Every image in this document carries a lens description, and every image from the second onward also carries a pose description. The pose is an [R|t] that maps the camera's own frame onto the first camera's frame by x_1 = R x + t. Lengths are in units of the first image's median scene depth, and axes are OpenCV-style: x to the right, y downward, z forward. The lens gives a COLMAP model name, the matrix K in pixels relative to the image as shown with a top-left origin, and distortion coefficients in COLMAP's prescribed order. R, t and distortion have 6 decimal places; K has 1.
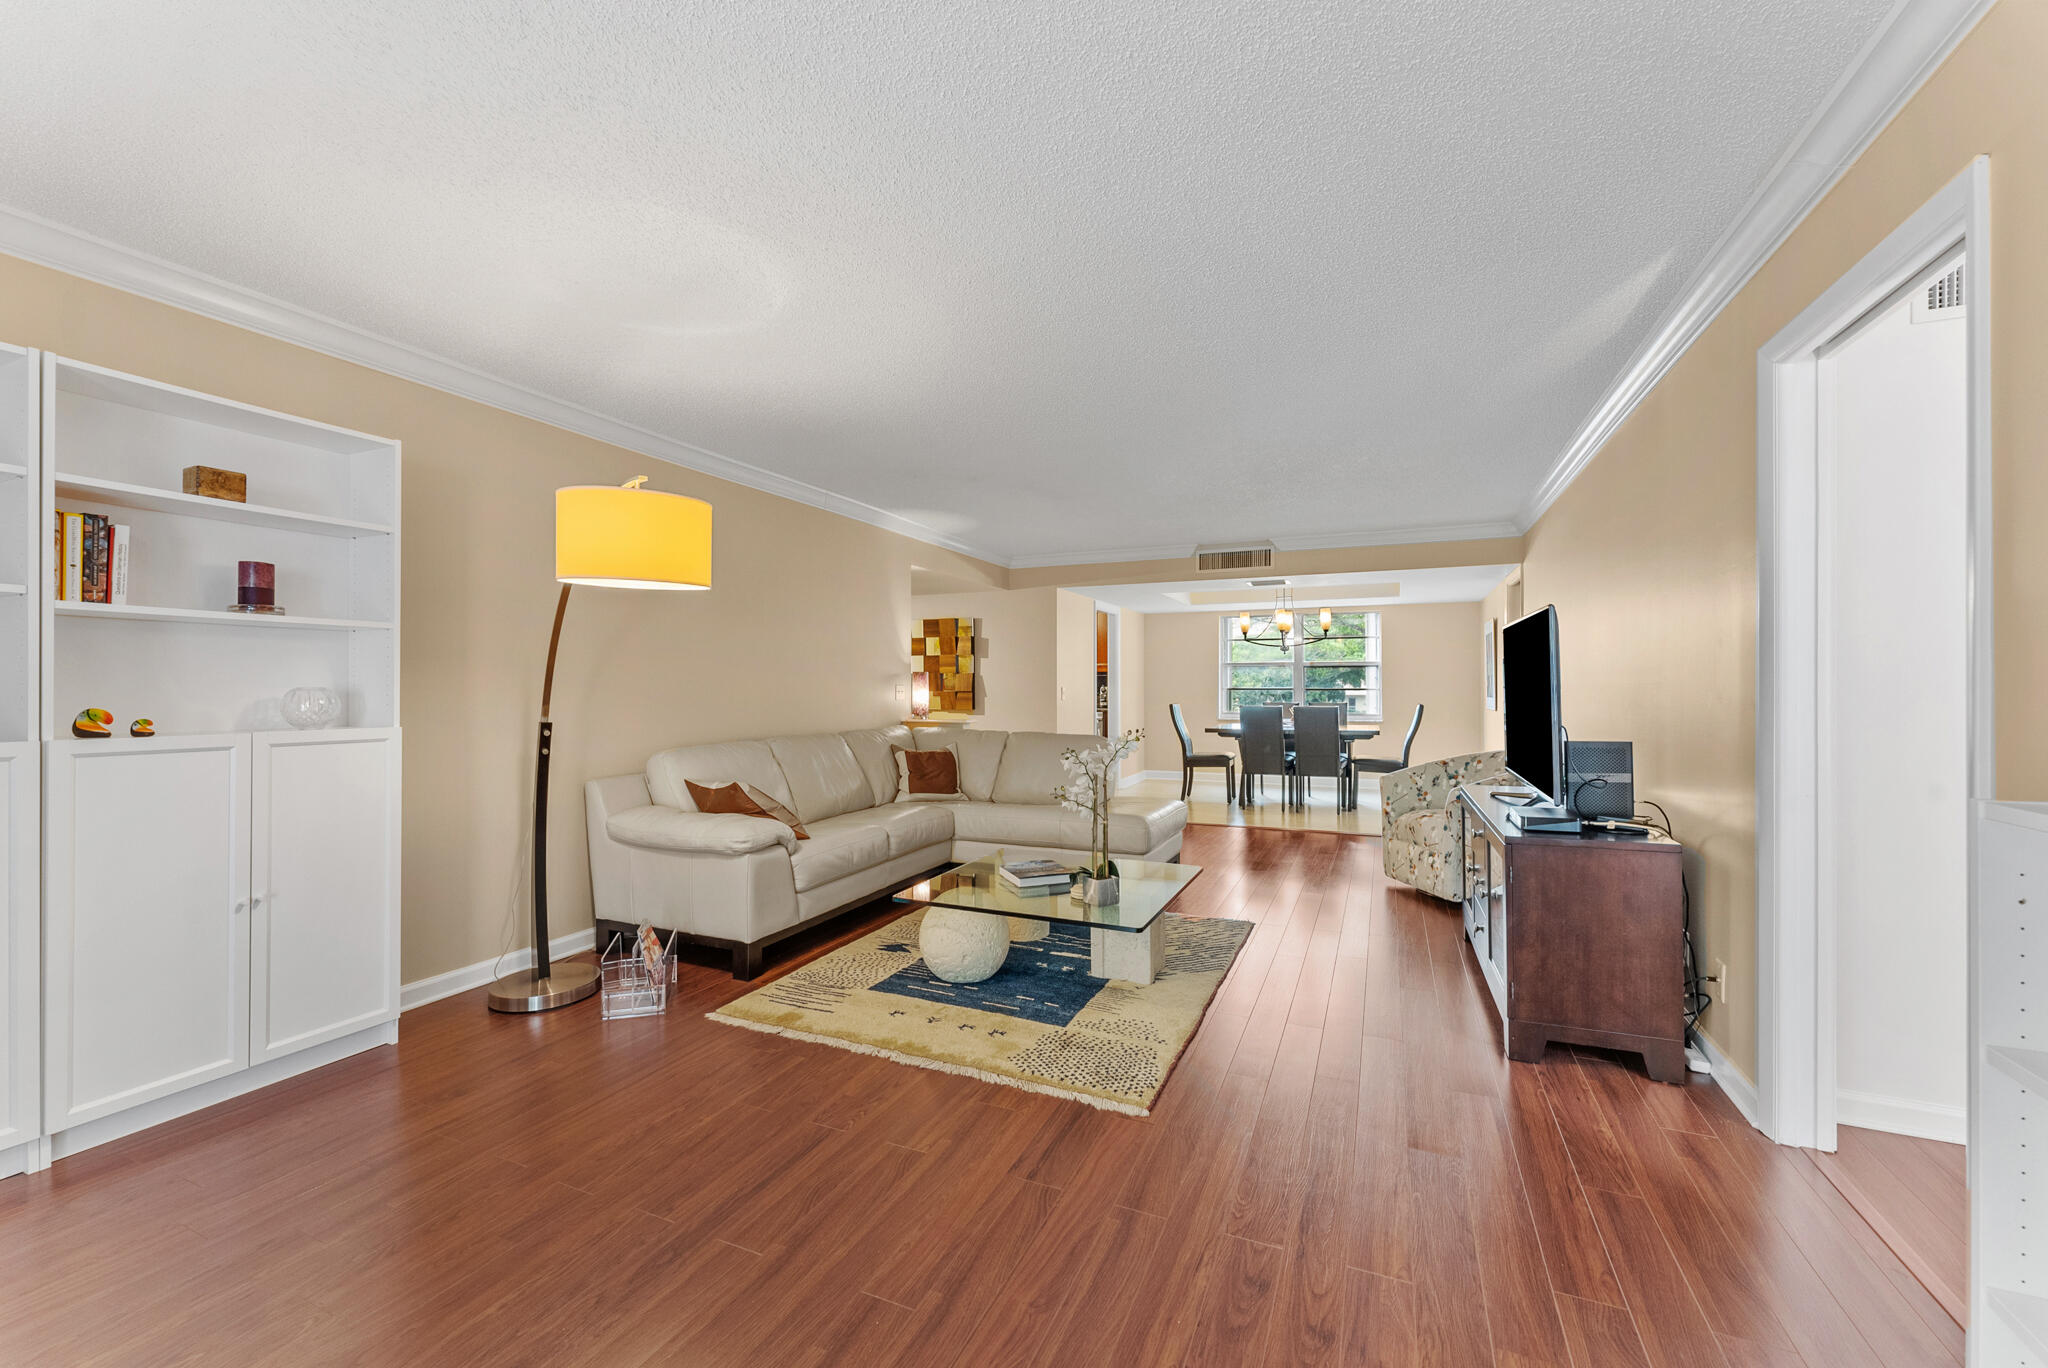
lens RADIAL K [[817.3, 0, 1028.6], [0, 817.3, 688.6], [0, 0, 1]] dist [0.007041, -0.000600]
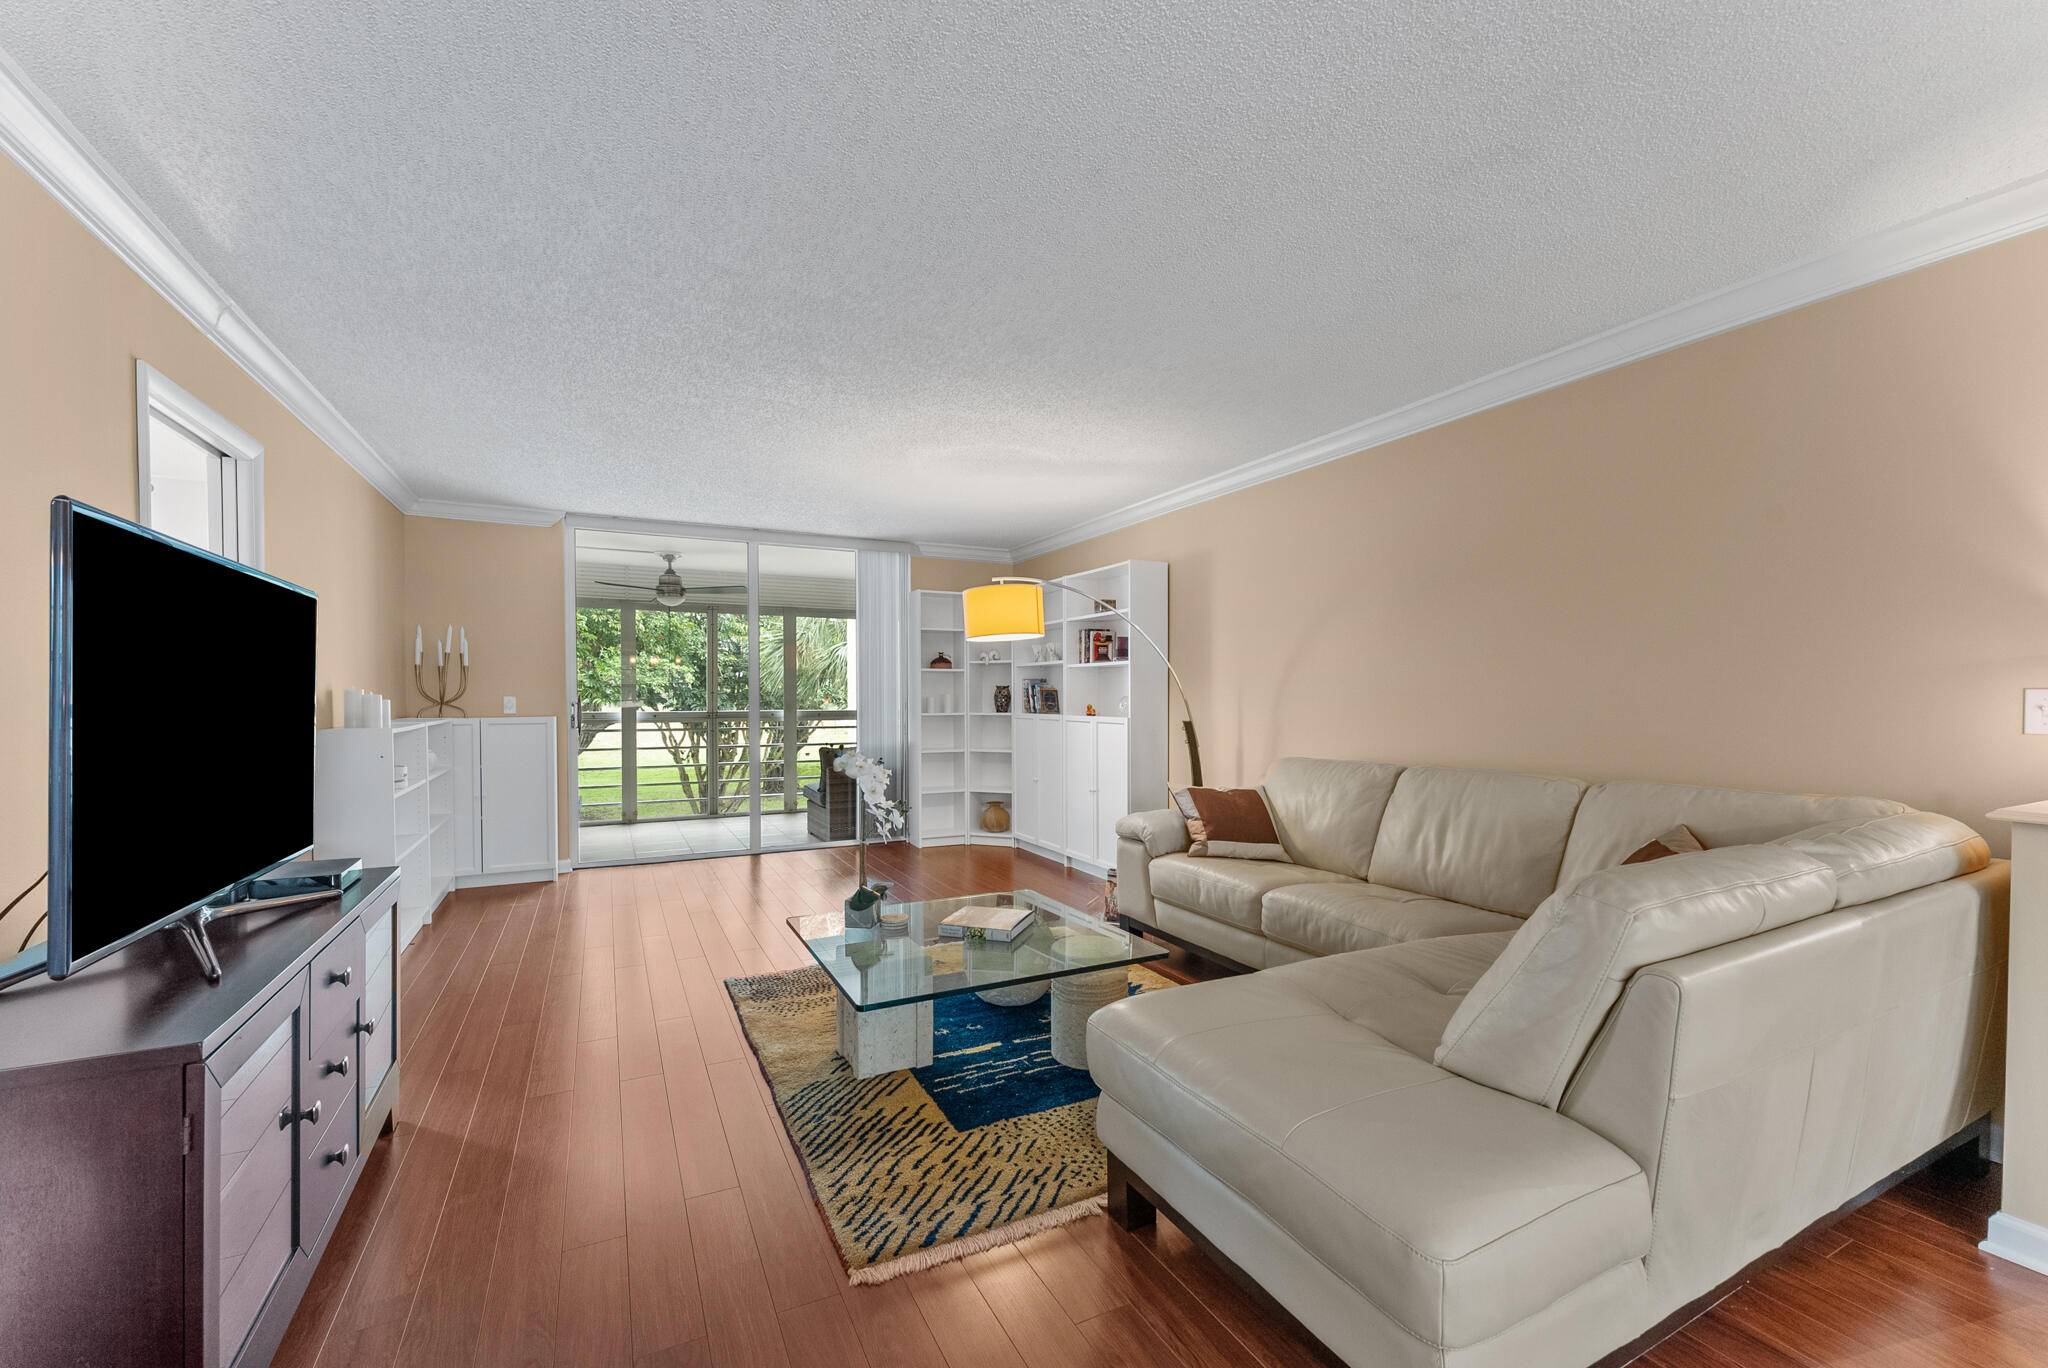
lens RADIAL K [[817.3, 0, 1032.3], [0, 817.3, 693.9], [0, 0, 1]] dist [0.007041, -0.000600]
pose [[-0.614712, 0.001968, -0.788749, 0.848991], [0.000876, 0.999998, 0.001812, -0.009665], [0.788751, 0.000423, -0.614712, 2.067096]]
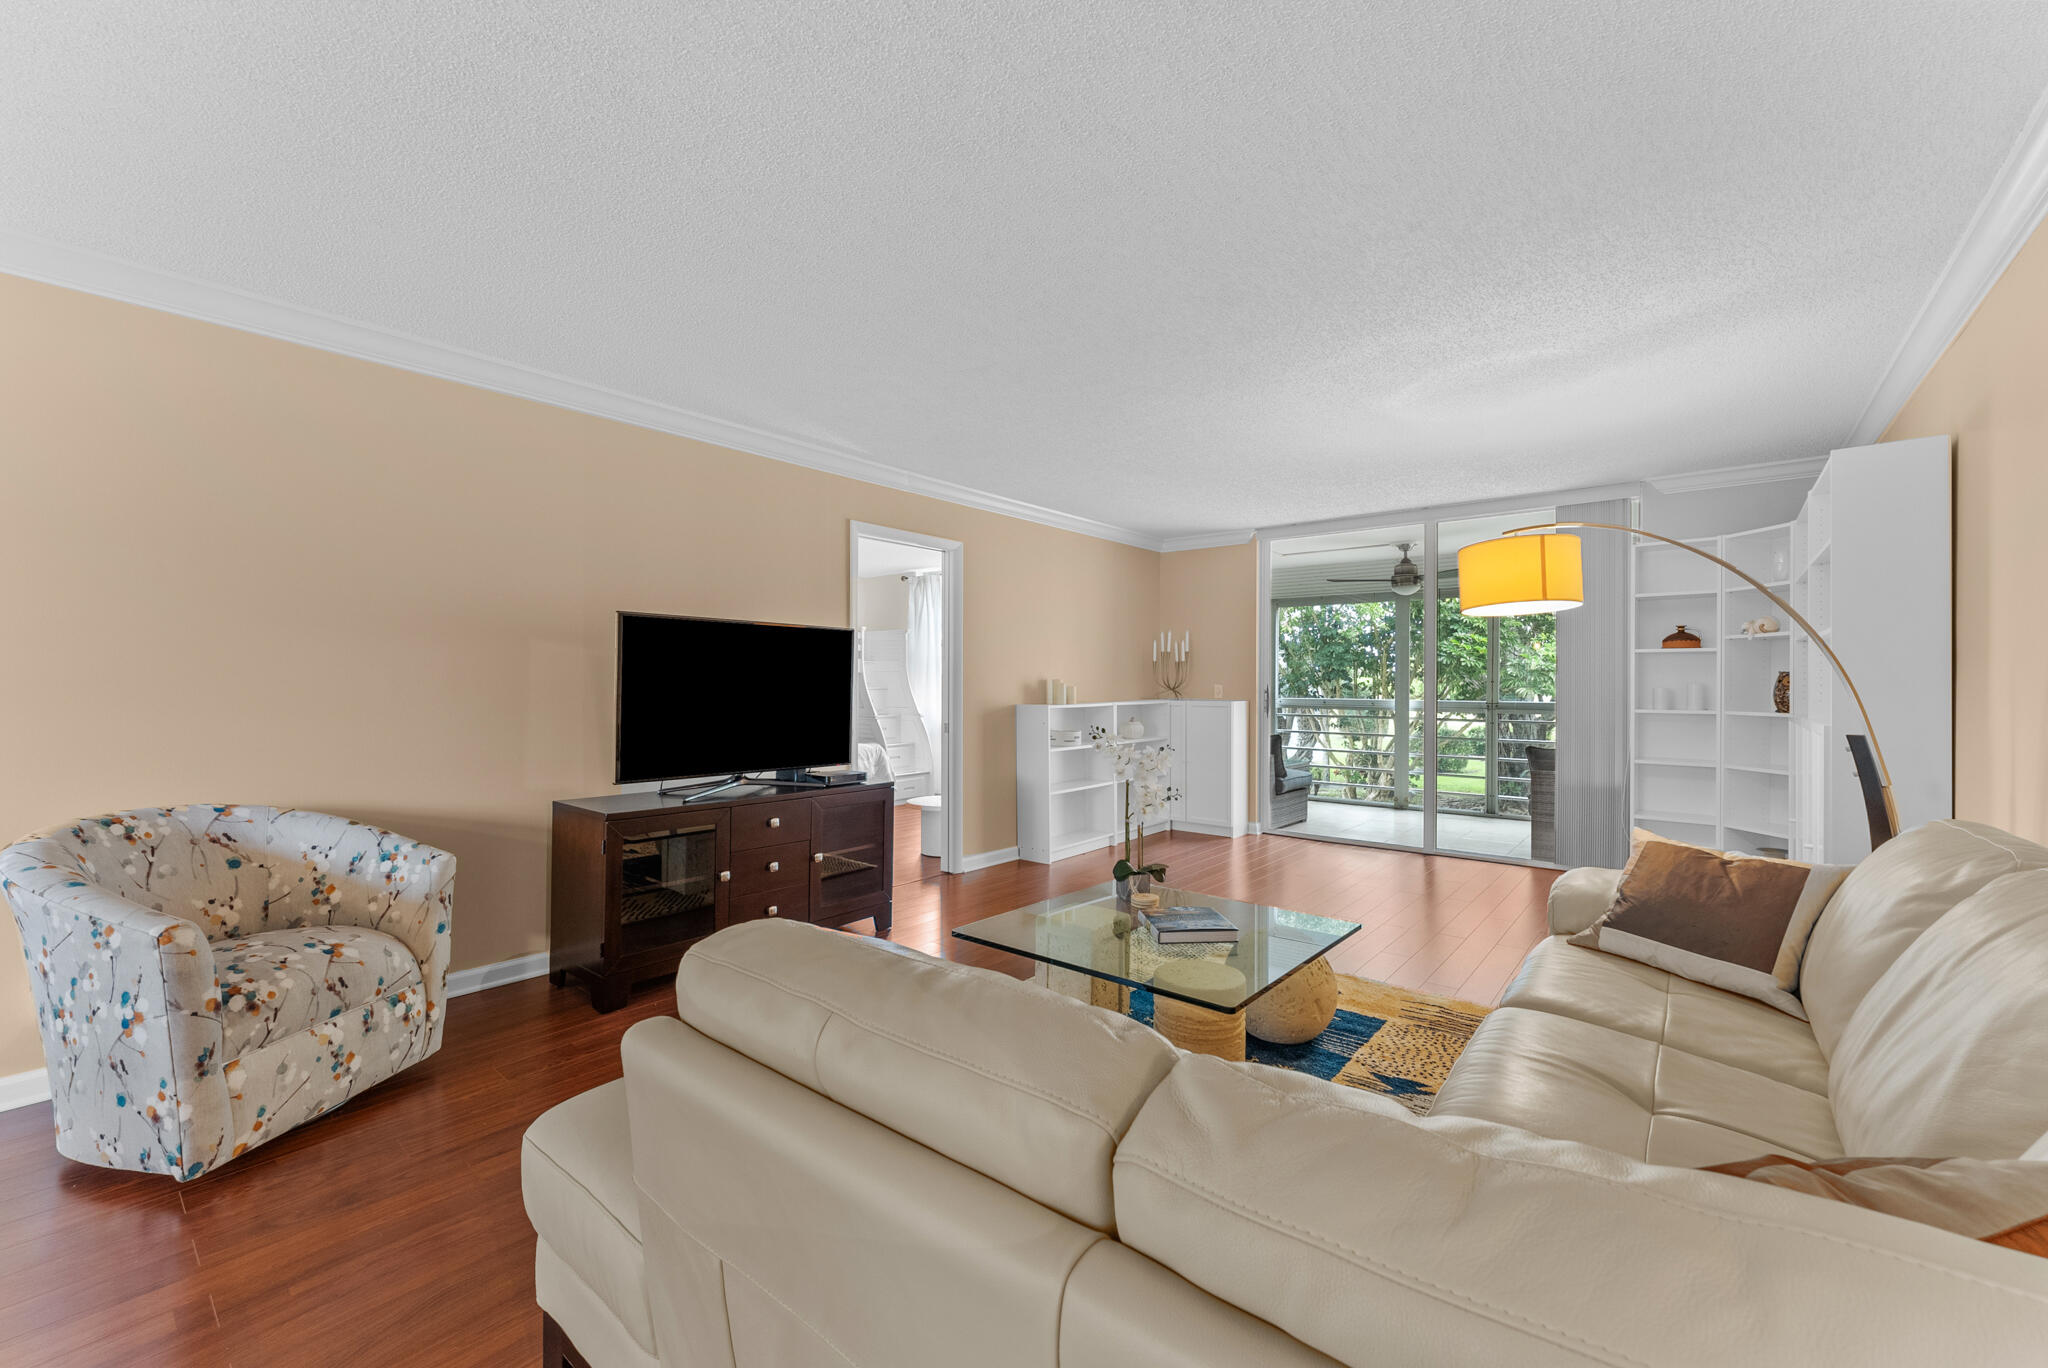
lens RADIAL K [[817.3, 0, 1028.7], [0, 817.3, 676.1], [0, 0, 1]] dist [0.007041, -0.000600]
pose [[-0.970421, 0.001707, 0.241411, -0.015592], [-0.000048, 0.999974, -0.007261, -0.009129], [-0.241417, -0.007058, -0.970396, 2.399994]]
